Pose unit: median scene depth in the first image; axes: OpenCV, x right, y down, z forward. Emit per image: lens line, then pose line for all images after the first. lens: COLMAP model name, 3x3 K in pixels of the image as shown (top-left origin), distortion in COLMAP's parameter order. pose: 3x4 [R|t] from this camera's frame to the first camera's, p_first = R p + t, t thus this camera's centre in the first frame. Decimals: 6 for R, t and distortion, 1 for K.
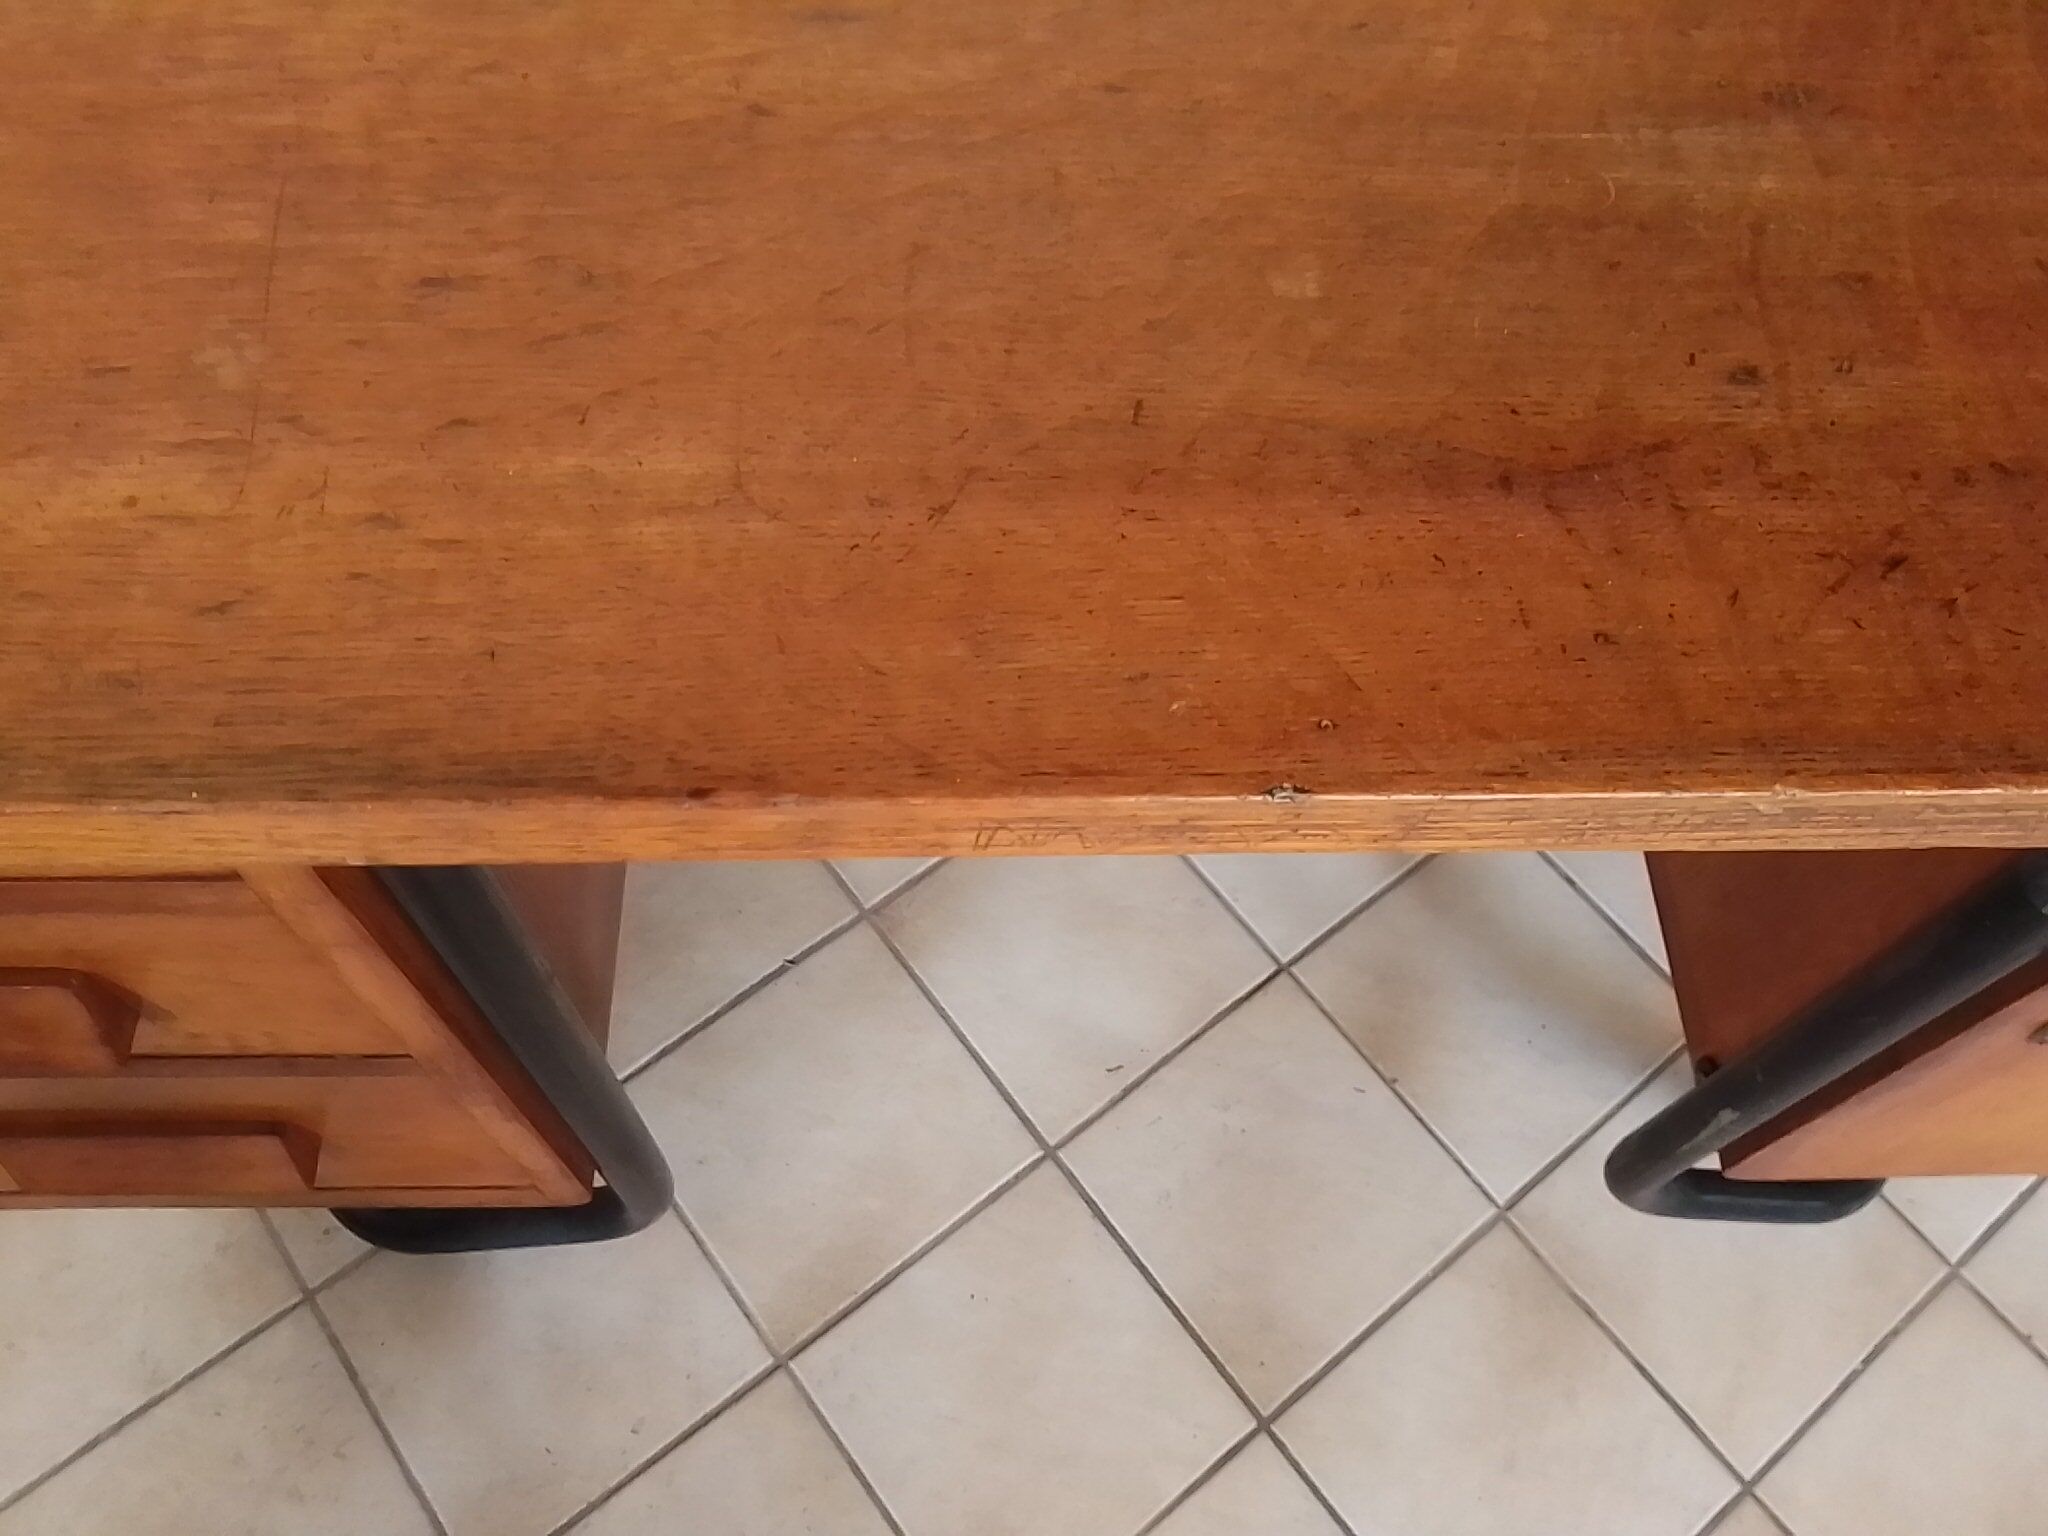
lens RADIAL K [[1617.4, 0, 996.5], [0, 1617.4, 770.5], [0, 0, 1]] dist [0.047058, -0.110758]
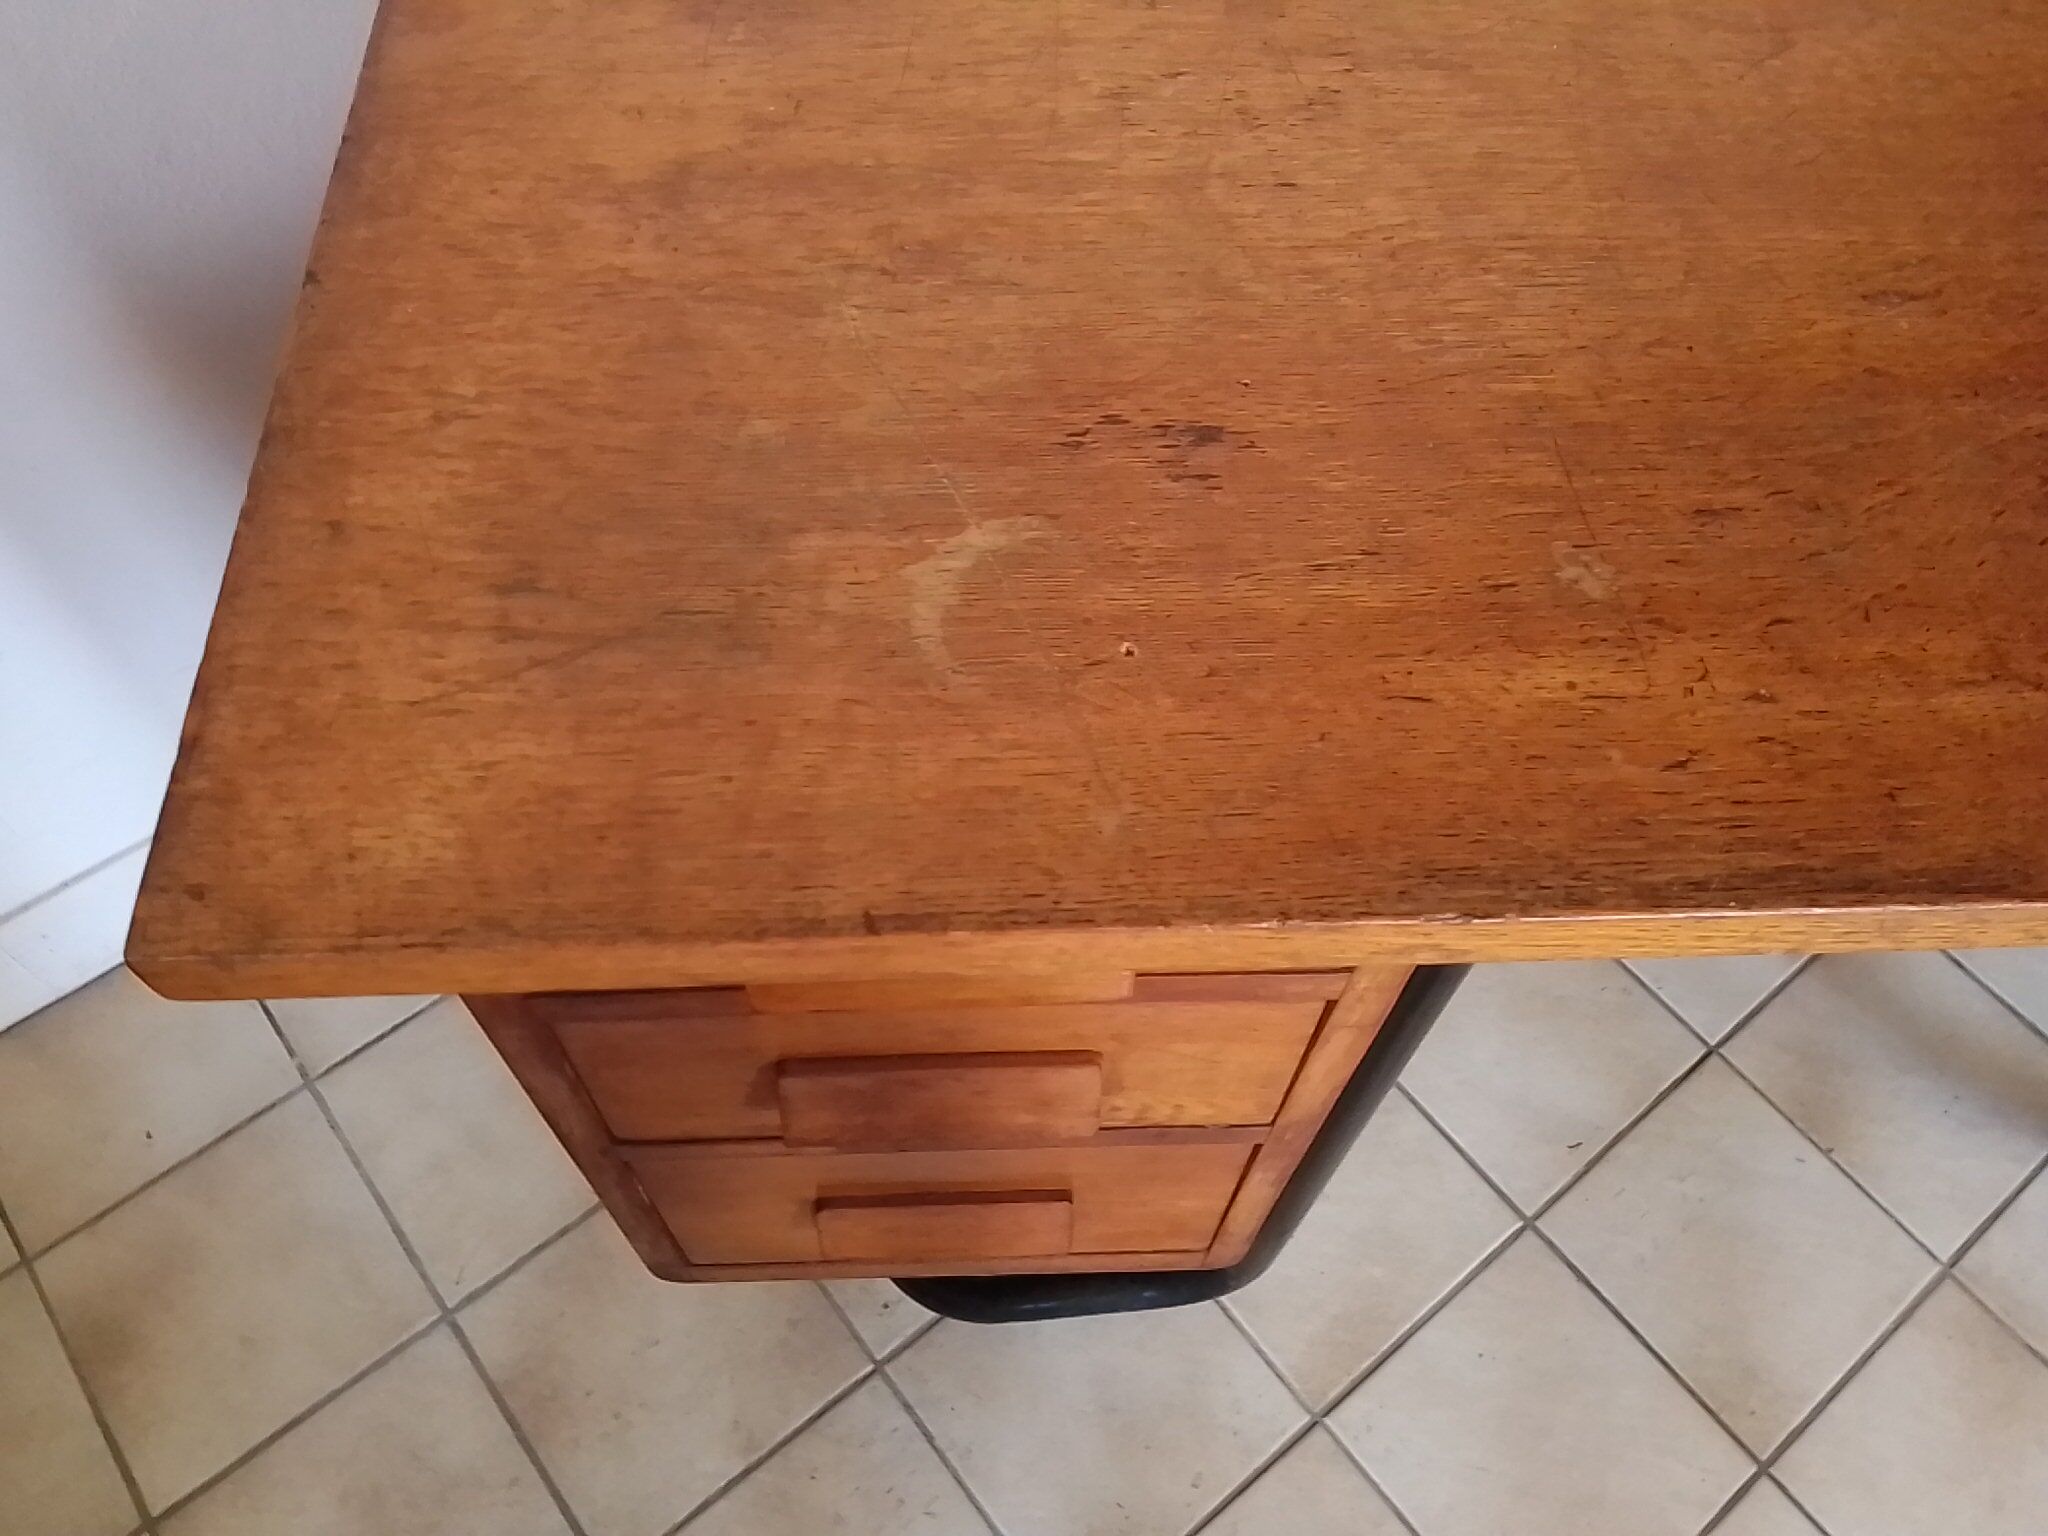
lens RADIAL K [[1597.1, 0, 1020.3], [0, 1597.1, 776.0], [0, 0, 1]] dist [0.005256, -0.002063]
pose [[0.999809, -0.019512, 0.000586, -0.825092], [0.019511, 0.997936, -0.061181, -0.016596], [0.000609, 0.061181, 0.998127, -0.259921]]
